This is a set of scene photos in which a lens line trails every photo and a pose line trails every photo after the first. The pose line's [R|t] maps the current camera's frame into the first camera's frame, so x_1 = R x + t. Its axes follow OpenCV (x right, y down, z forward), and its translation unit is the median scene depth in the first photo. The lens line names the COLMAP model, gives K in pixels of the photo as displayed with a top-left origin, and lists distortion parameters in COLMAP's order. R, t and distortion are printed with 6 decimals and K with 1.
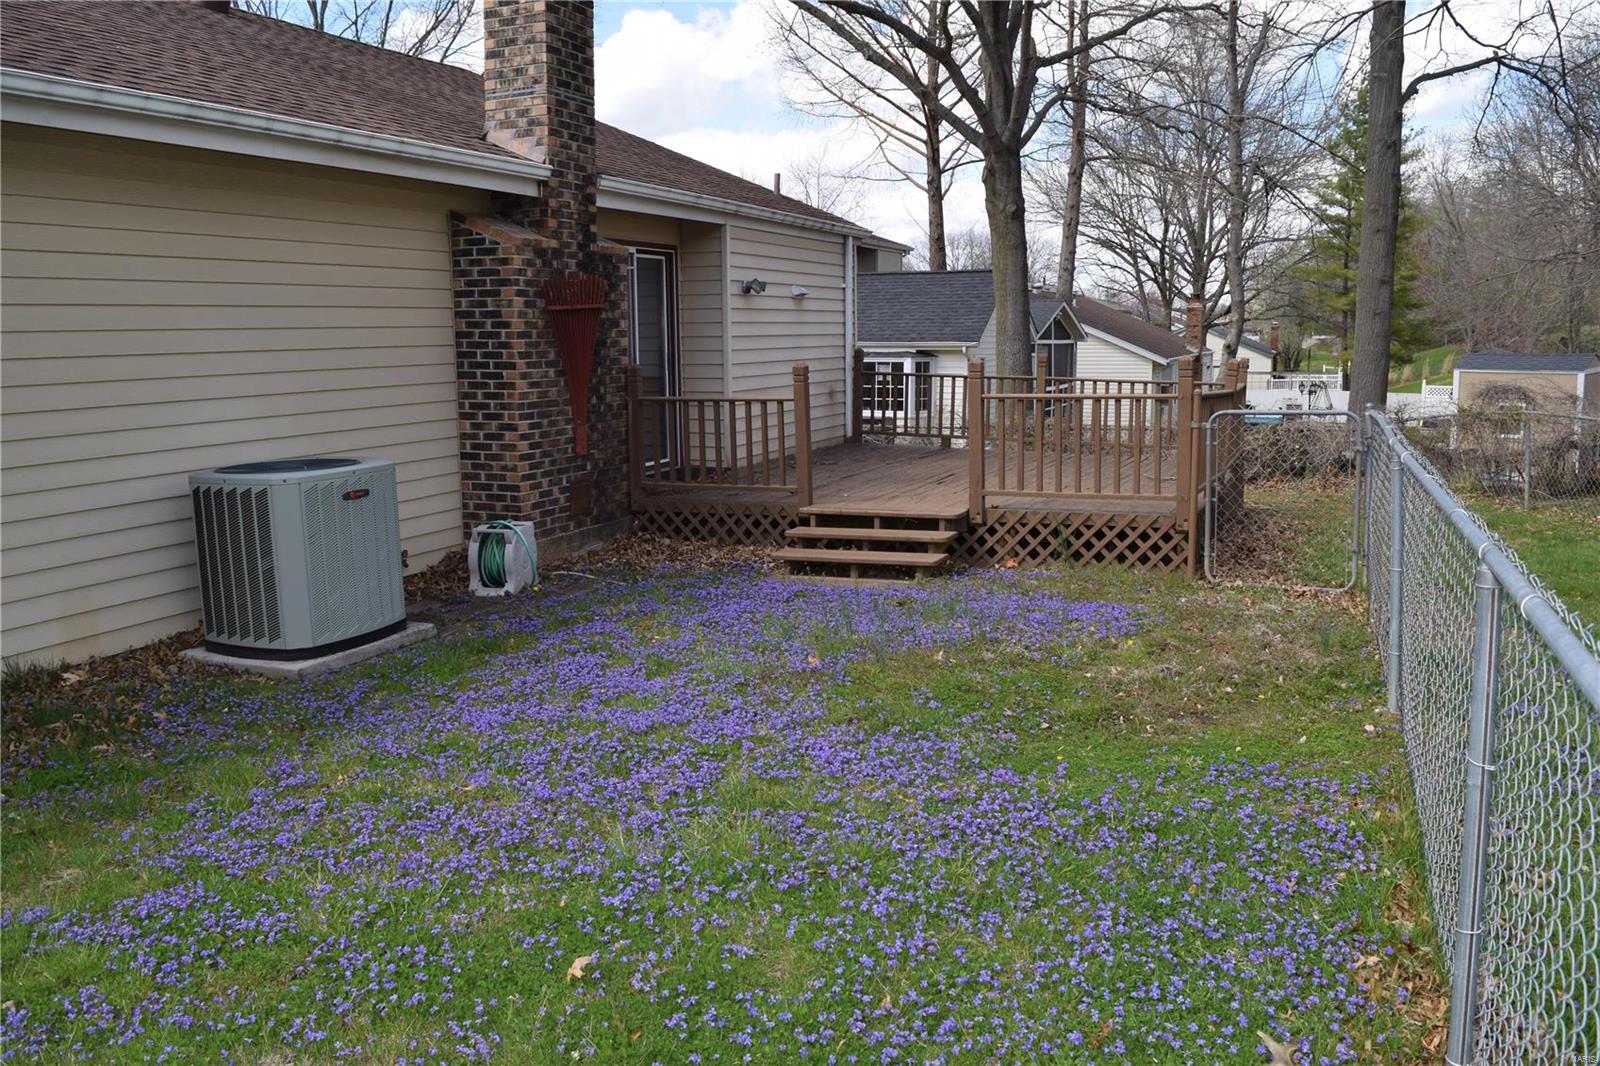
lens RADIAL K [[1260.7, 0, 800.0], [0, 1260.7, 533.0], [0, 0, 1]] dist [-0.090317, 0.012984]
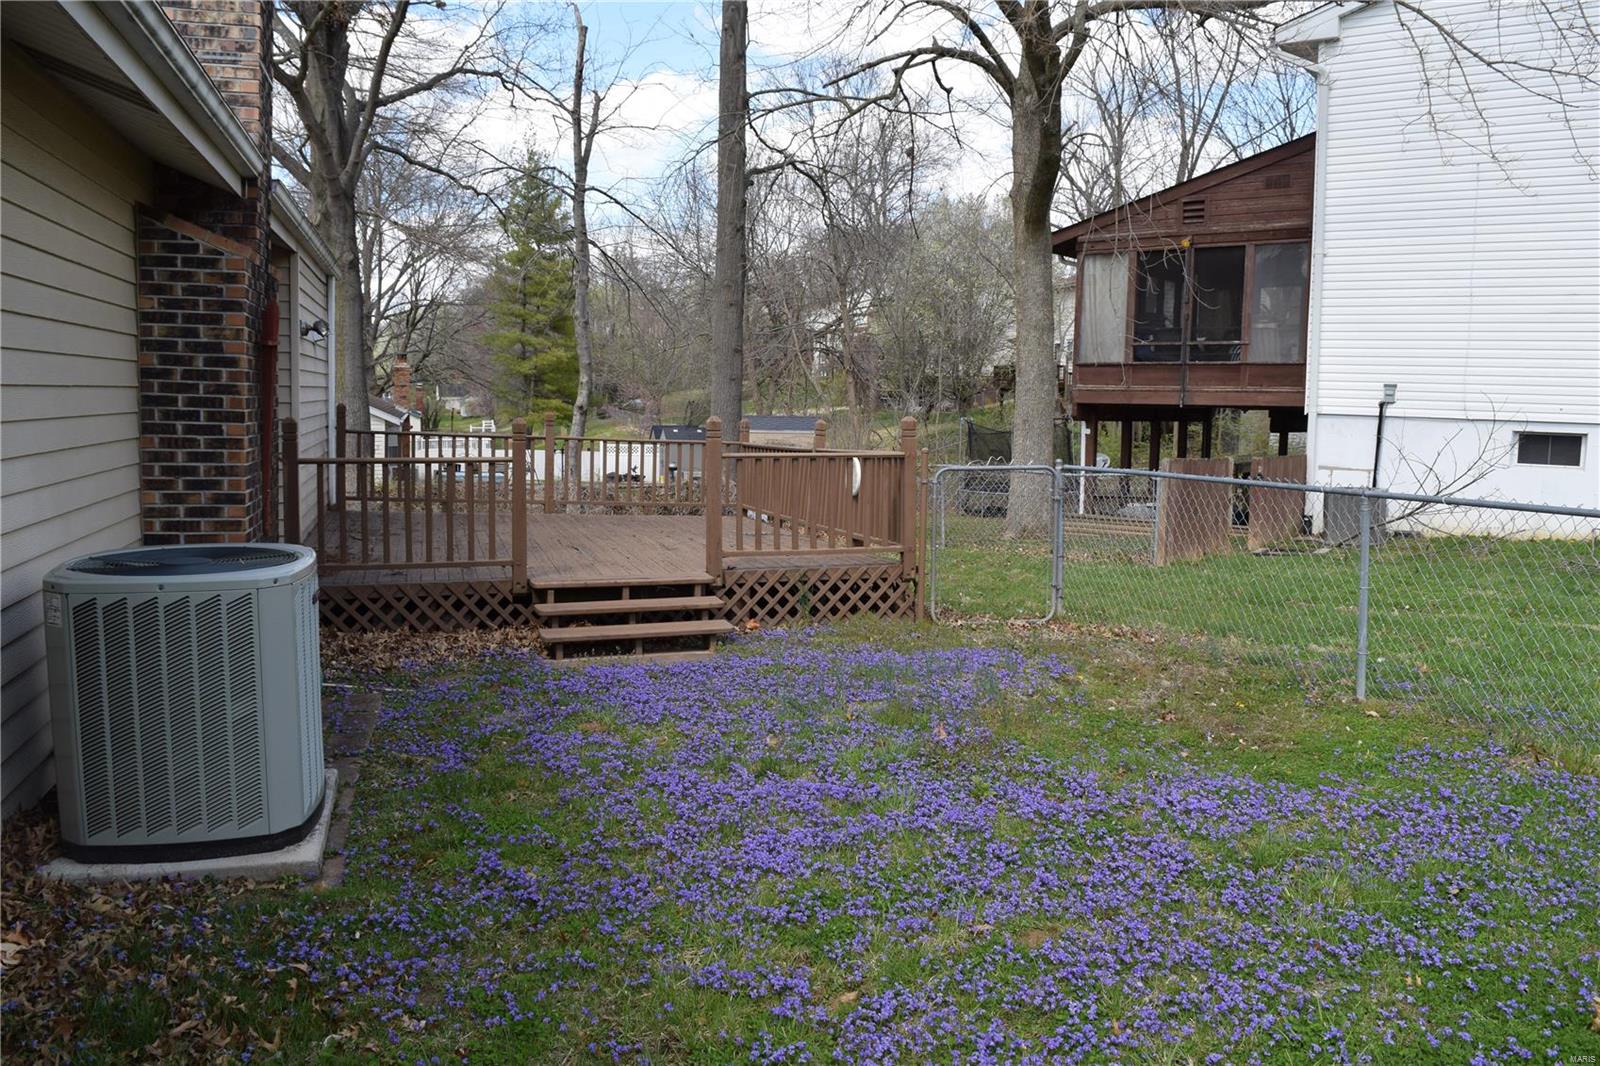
lens RADIAL K [[1260.7, 0, 800.0], [0, 1260.7, 533.0], [0, 0, 1]] dist [-0.090317, 0.012984]
pose [[0.769966, -0.040908, 0.636772, -0.438861], [0.071394, 0.997200, -0.022264, -0.023197], [-0.634078, 0.062605, 0.770730, 0.216477]]
